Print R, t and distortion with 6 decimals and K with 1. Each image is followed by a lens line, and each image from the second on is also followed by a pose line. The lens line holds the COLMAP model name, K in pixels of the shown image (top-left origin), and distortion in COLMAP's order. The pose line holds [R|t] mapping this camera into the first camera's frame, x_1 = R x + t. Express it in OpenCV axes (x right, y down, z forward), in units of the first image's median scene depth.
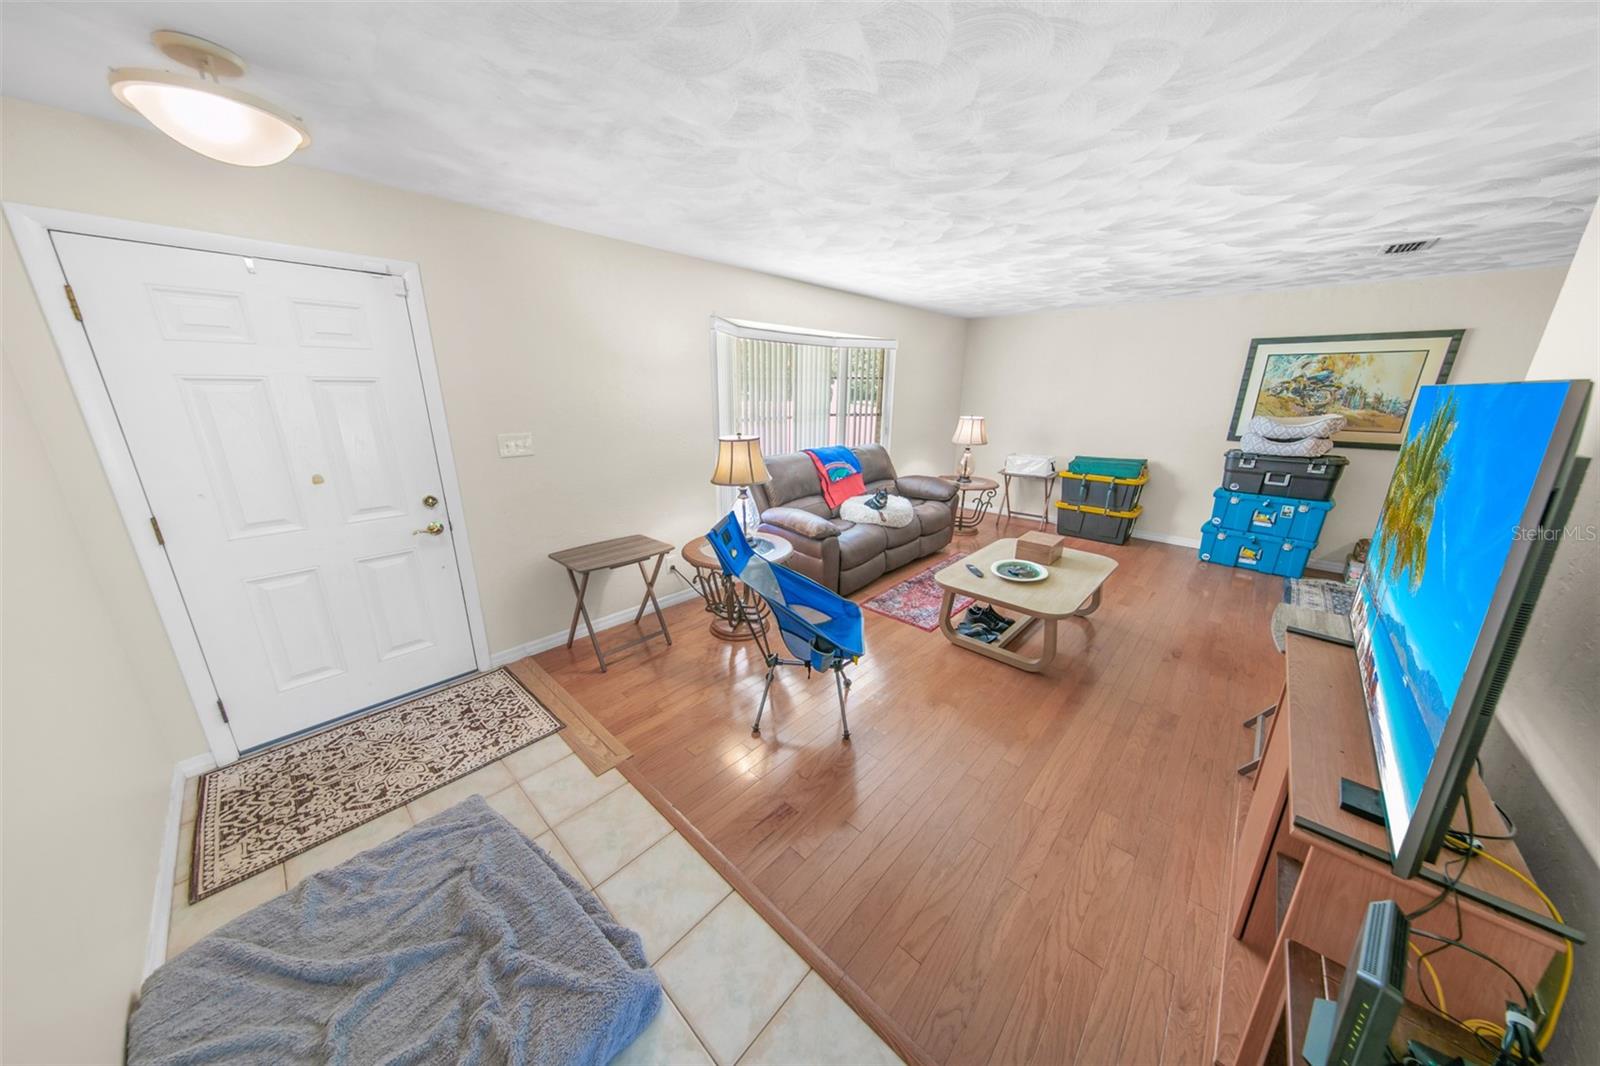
lens RADIAL K [[501.5, 0, 794.5], [0, 501.5, 531.3], [0, 0, 1]] dist [0.007564, 0.000023]
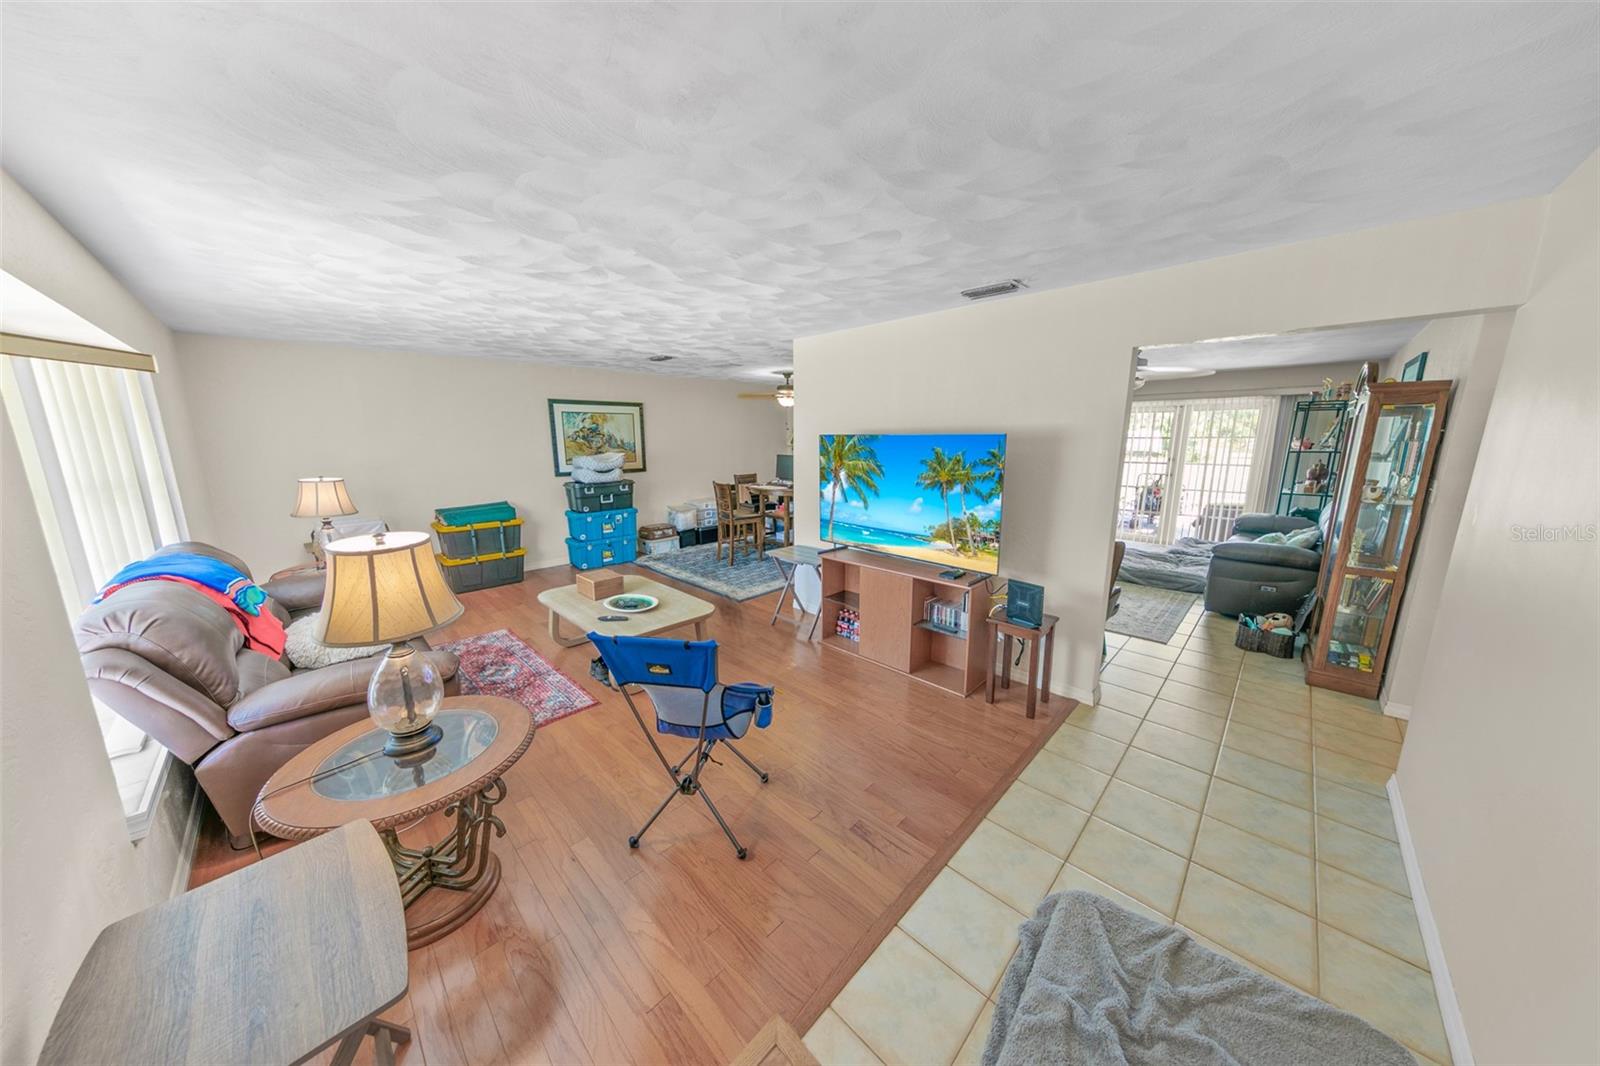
lens RADIAL K [[500.5, 0, 800.8], [0, 500.5, 530.6], [0, 0, 1]] dist [0.000356, 0.000027]
pose [[0.025911, -0.197334, 0.979994, -0.433237], [0.283651, 0.941482, 0.182080, -0.122604], [-0.958577, 0.273258, 0.080368, 0.399695]]
